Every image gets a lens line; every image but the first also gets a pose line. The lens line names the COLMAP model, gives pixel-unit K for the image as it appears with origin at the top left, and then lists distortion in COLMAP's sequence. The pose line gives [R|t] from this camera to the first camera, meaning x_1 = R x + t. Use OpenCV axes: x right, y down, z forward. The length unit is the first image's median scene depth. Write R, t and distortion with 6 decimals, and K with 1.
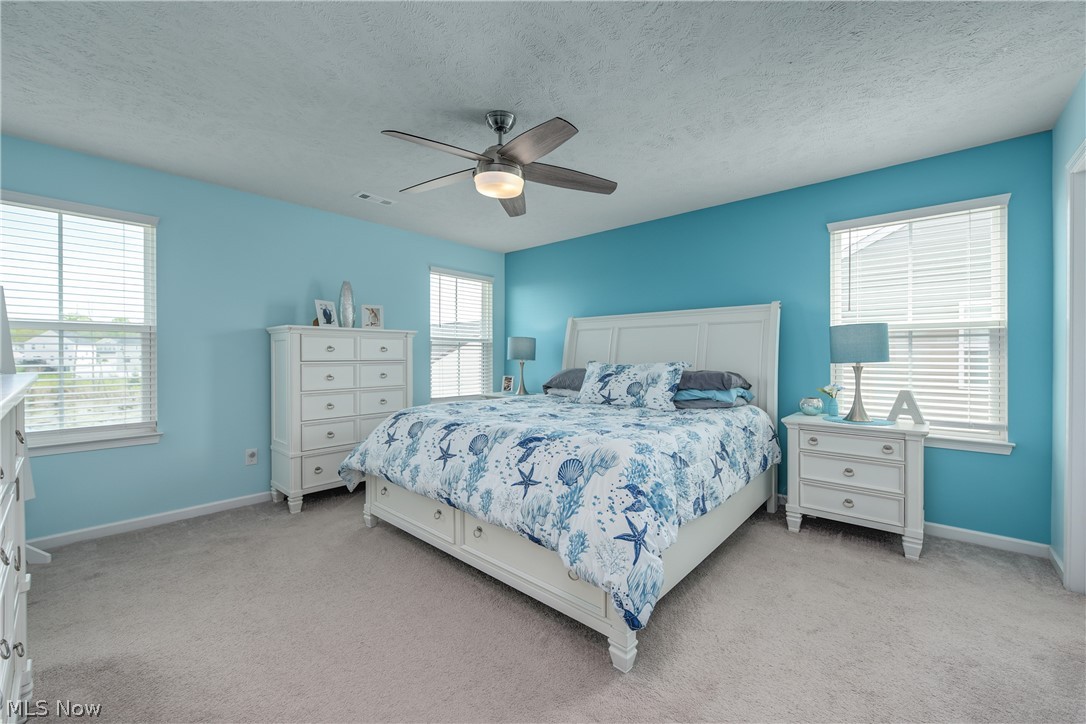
lens RADIAL K [[443.0, 0, 526.7], [0, 443.0, 357.5], [0, 0, 1]] dist [0.000266, 0.000050]
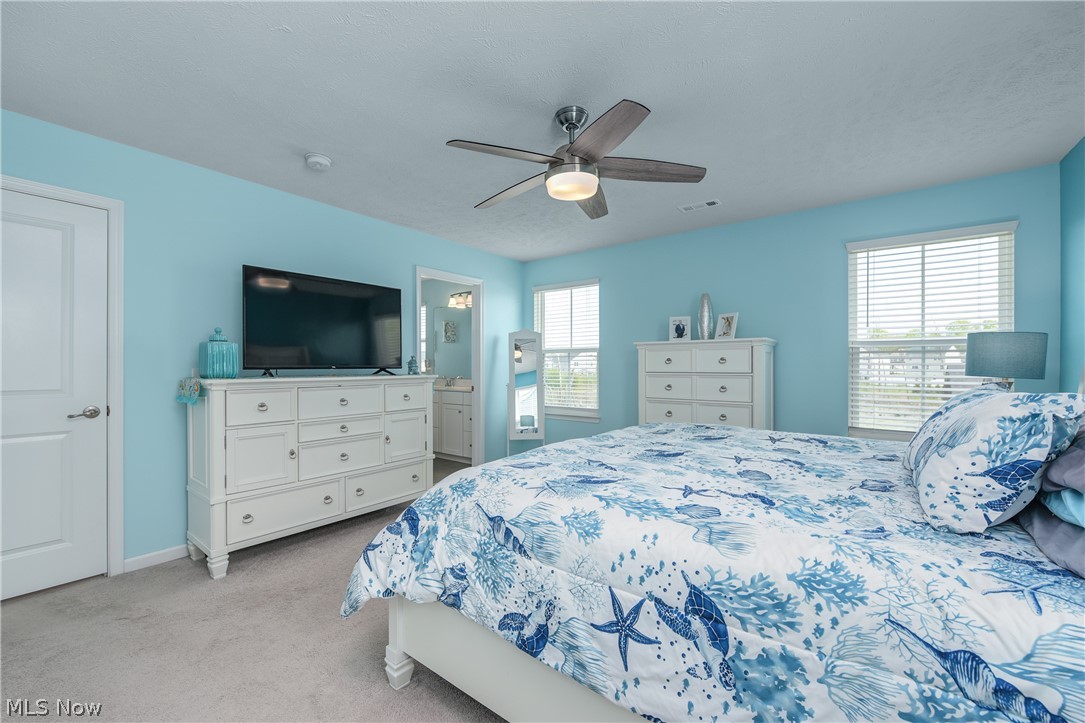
lens RADIAL K [[428.6, 0, 542.5], [0, 428.6, 361.5], [0, 0, 1]] dist [-0.000636, -0.000058]
pose [[0.102757, -0.008650, -0.994669, 1.042620], [-0.002769, 0.999956, -0.008982, -0.014867], [0.994703, 0.003677, 0.102729, 1.059515]]
